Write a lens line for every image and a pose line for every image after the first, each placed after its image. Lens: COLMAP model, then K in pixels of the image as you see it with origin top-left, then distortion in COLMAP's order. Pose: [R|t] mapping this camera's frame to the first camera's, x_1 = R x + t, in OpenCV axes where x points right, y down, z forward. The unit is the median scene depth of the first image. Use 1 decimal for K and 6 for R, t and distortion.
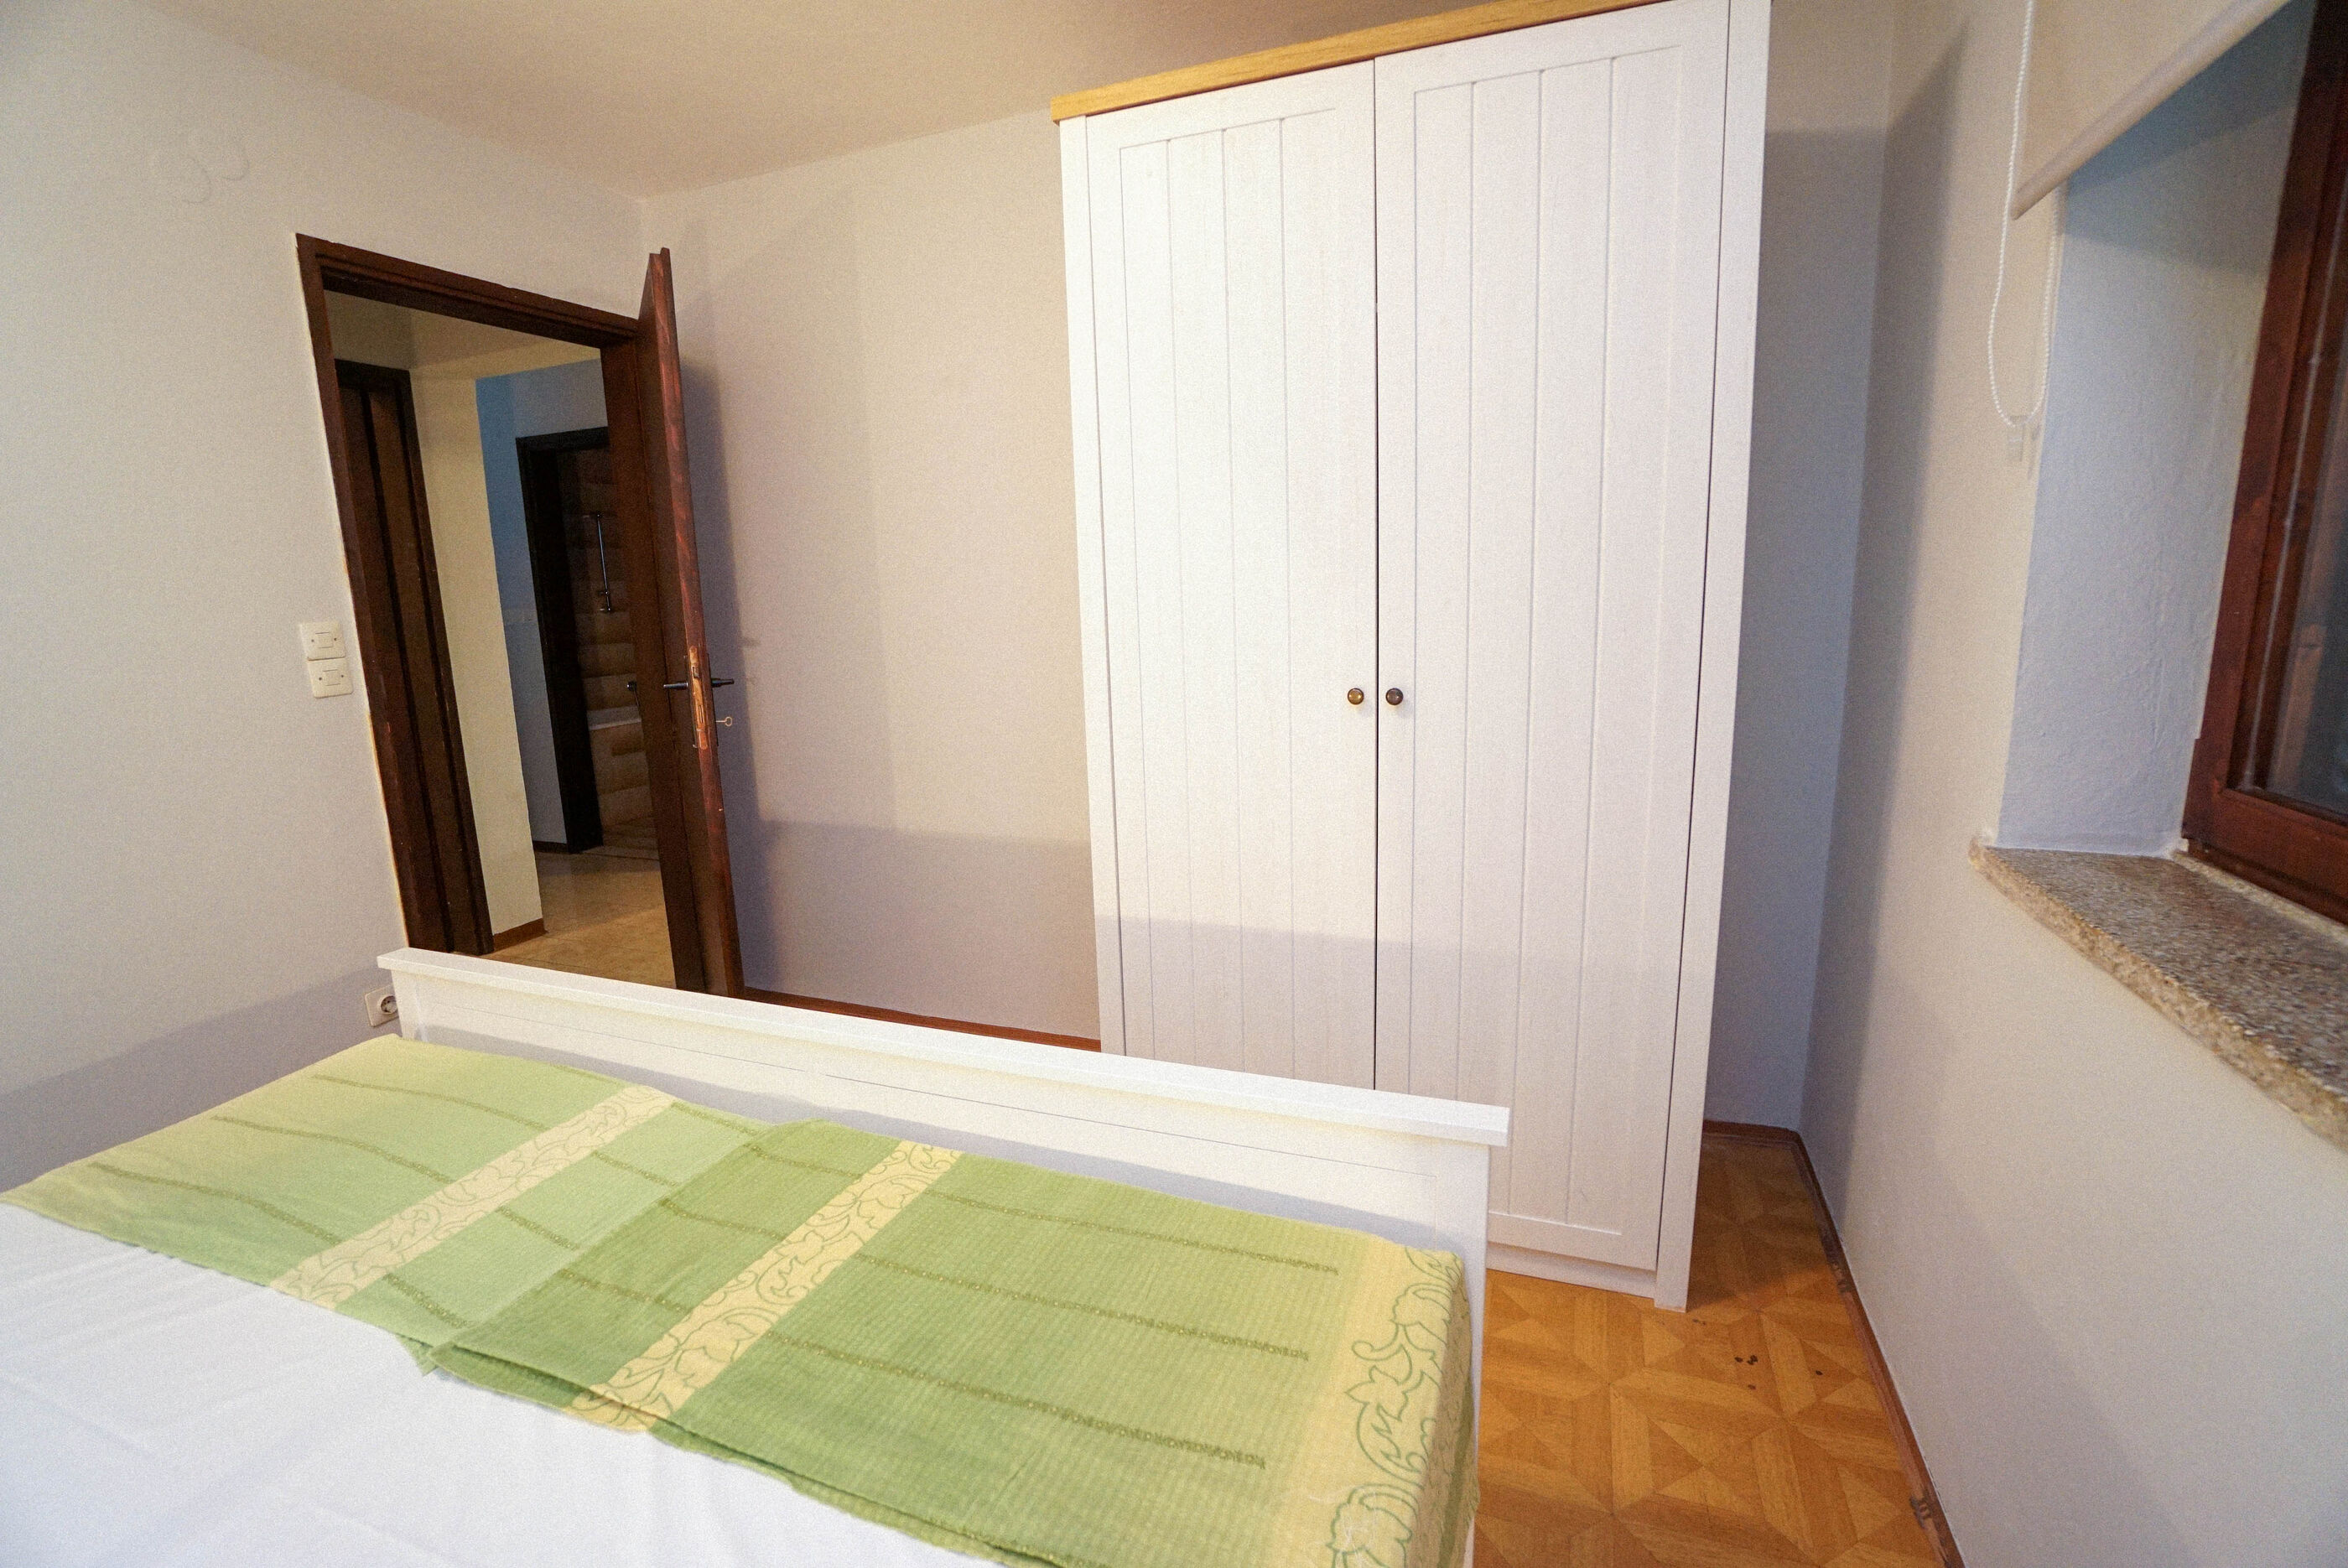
lens RADIAL K [[1027.4, 0, 1179.3], [0, 1027.4, 772.3], [0, 0, 1]] dist [-0.065632, 0.023726]
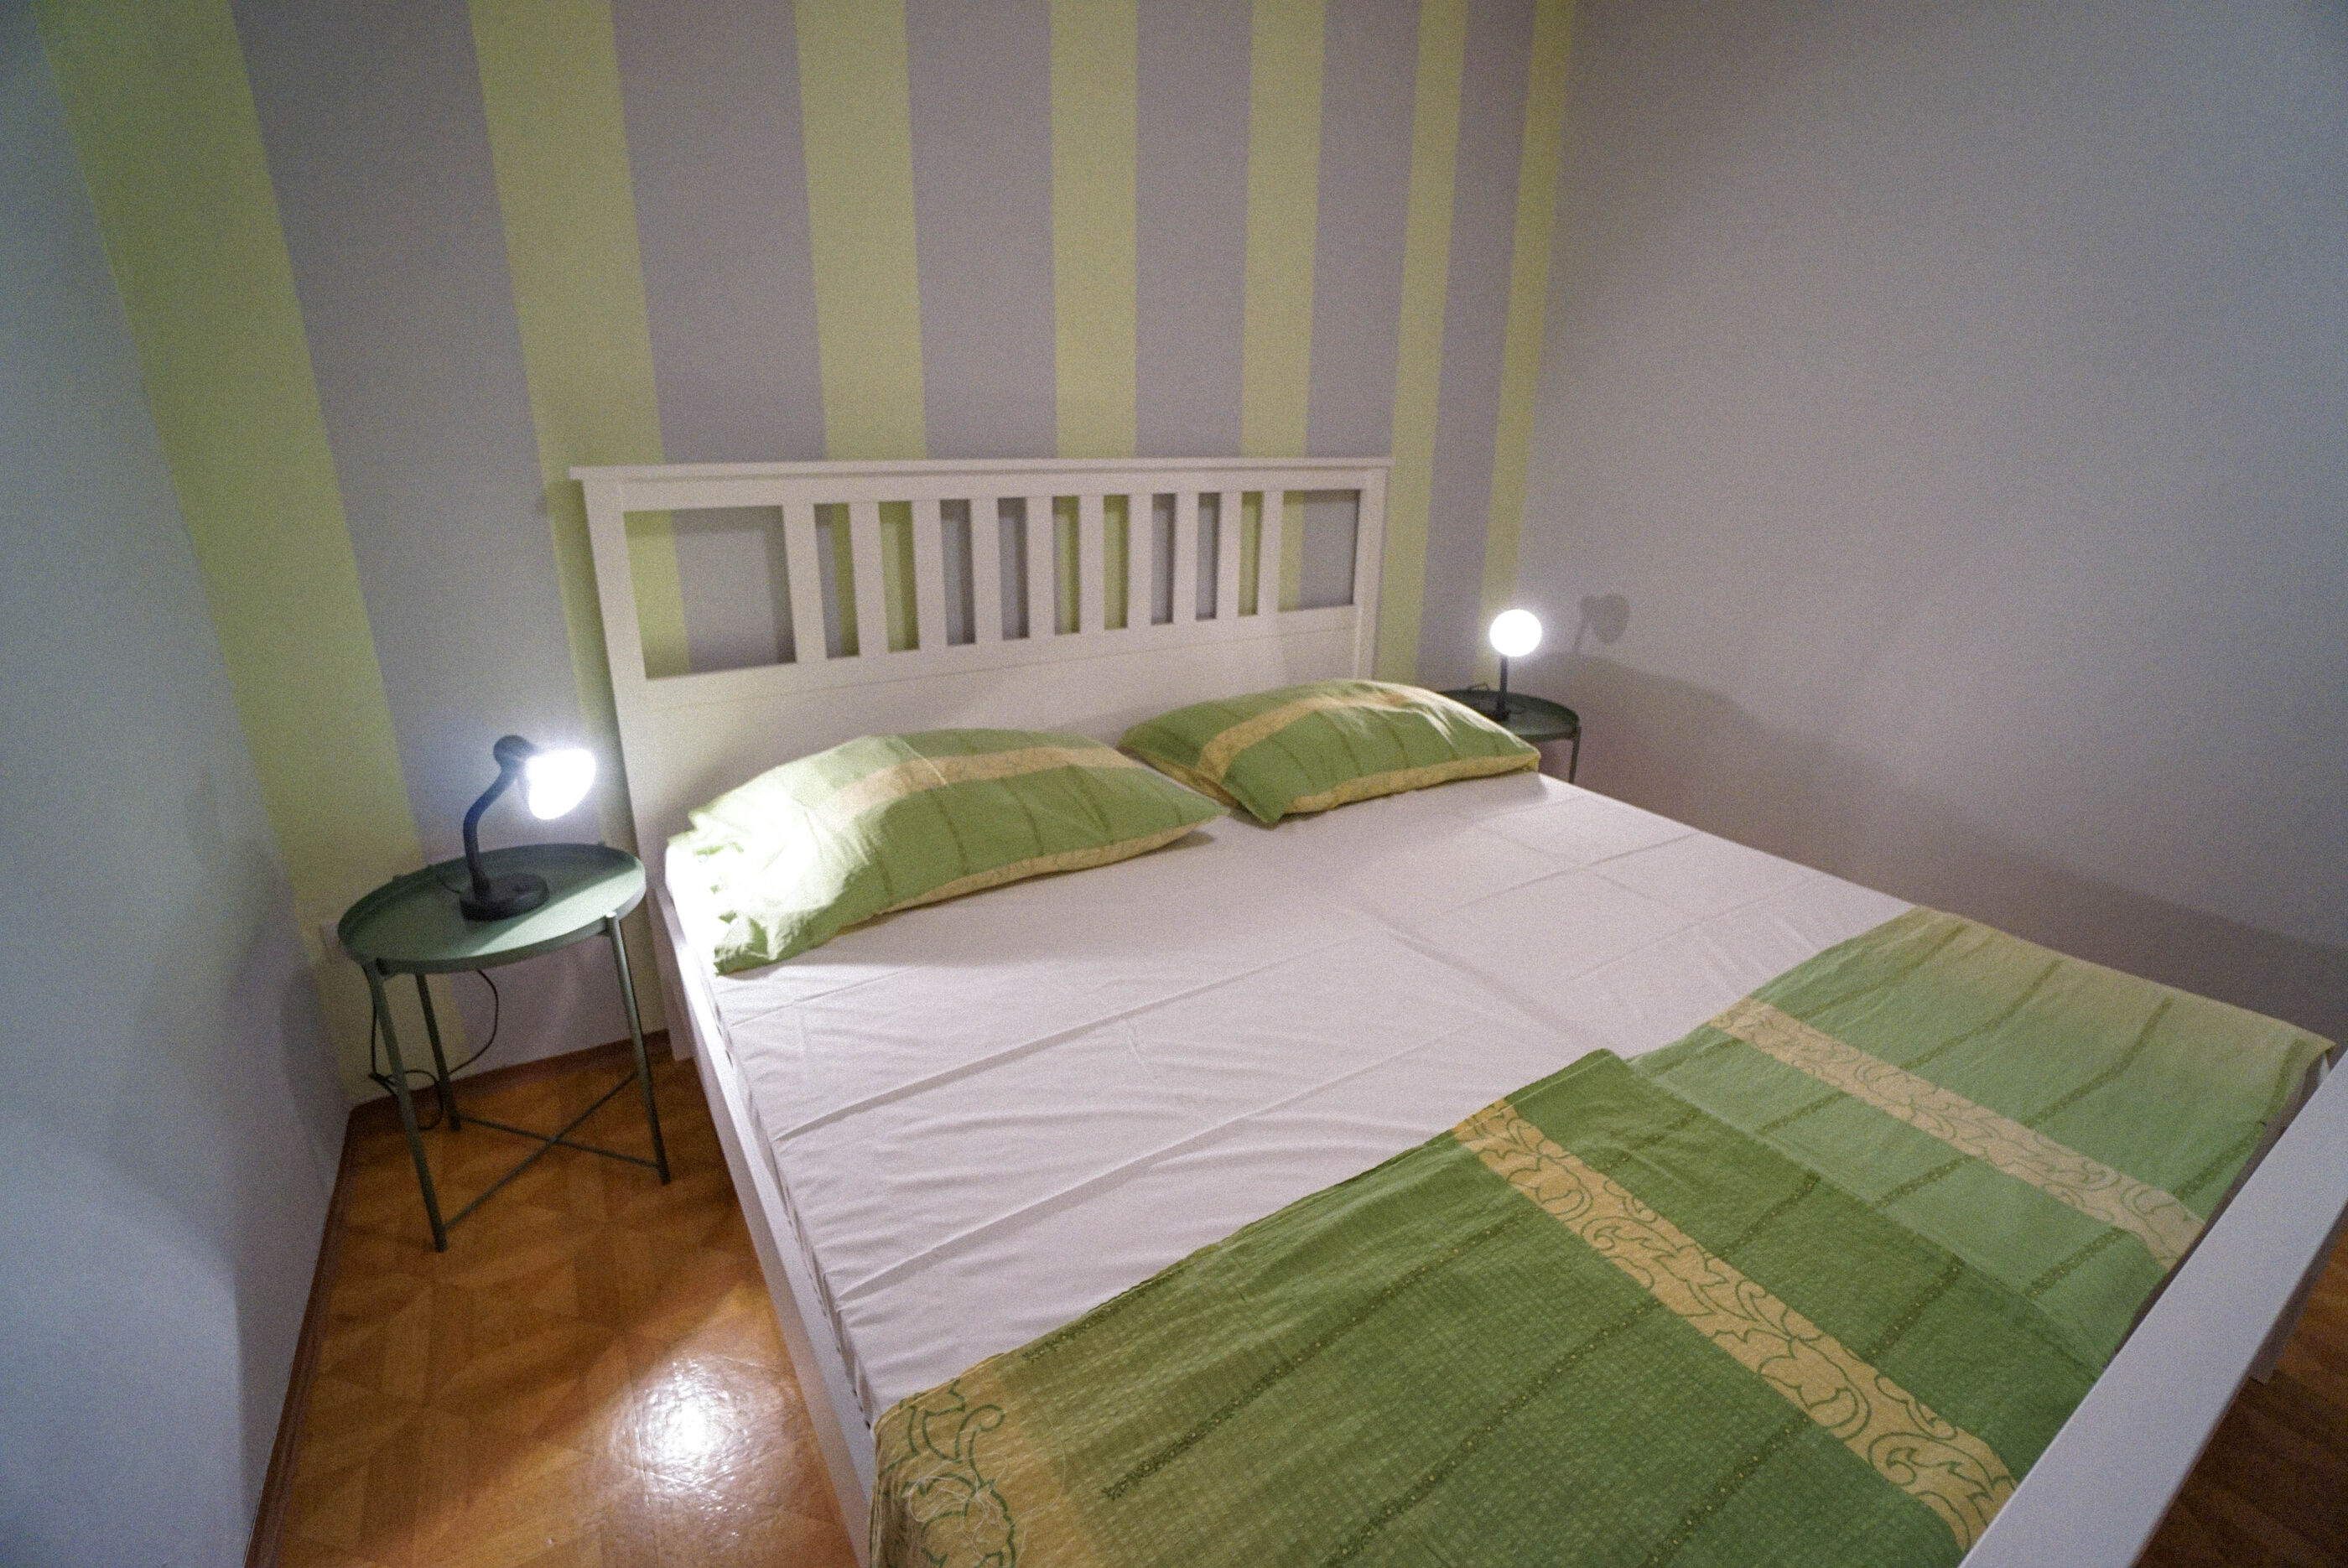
lens RADIAL K [[1027.4, 0, 1179.3], [0, 1027.4, 772.3], [0, 0, 1]] dist [-0.065632, 0.023726]
pose [[-0.605345, 0.274016, -0.747310, 0.406169], [-0.139615, 0.887766, 0.438610, -0.203577], [0.783623, 0.369846, -0.499148, 0.965678]]
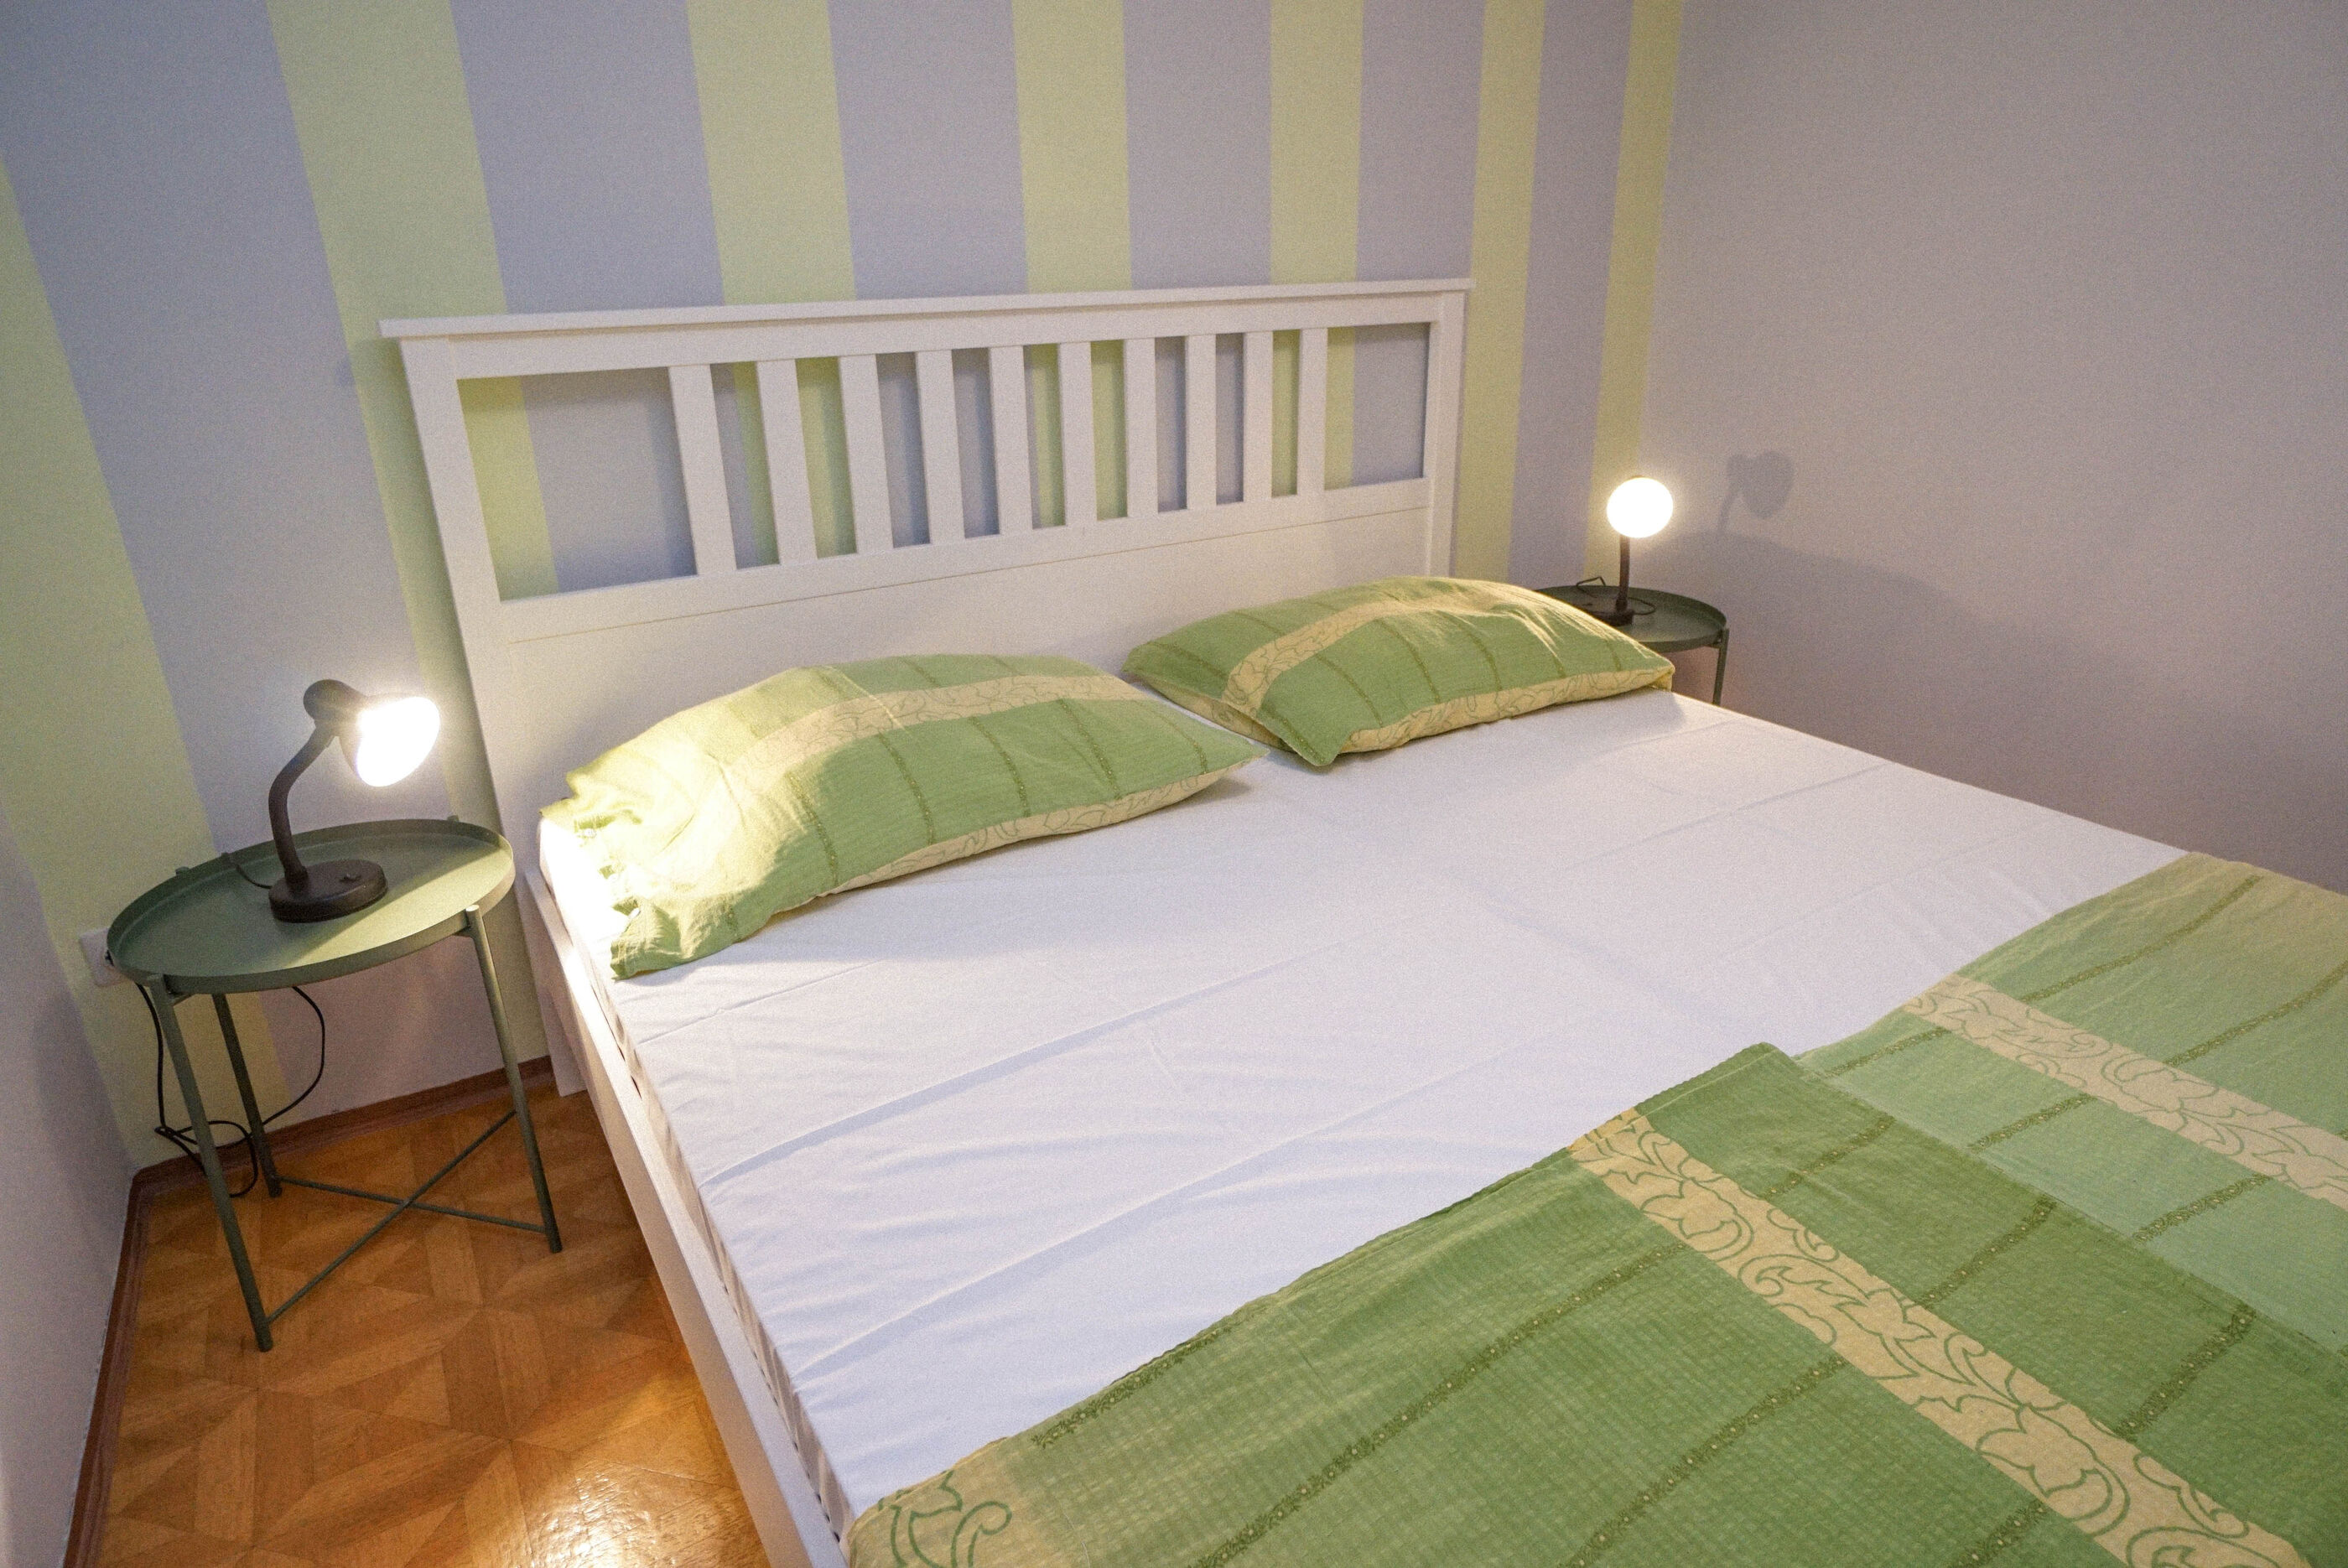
lens RADIAL K [[1349.5, 0, 1179.2], [0, 1349.5, 771.7], [0, 0, 1]] dist [-0.024122, 0.024563]
pose [[-0.606496, 0.325389, -0.725455, 0.430749], [-0.108397, 0.870064, 0.480873, -0.206681], [0.787663, 0.370285, -0.492419, 0.974167]]
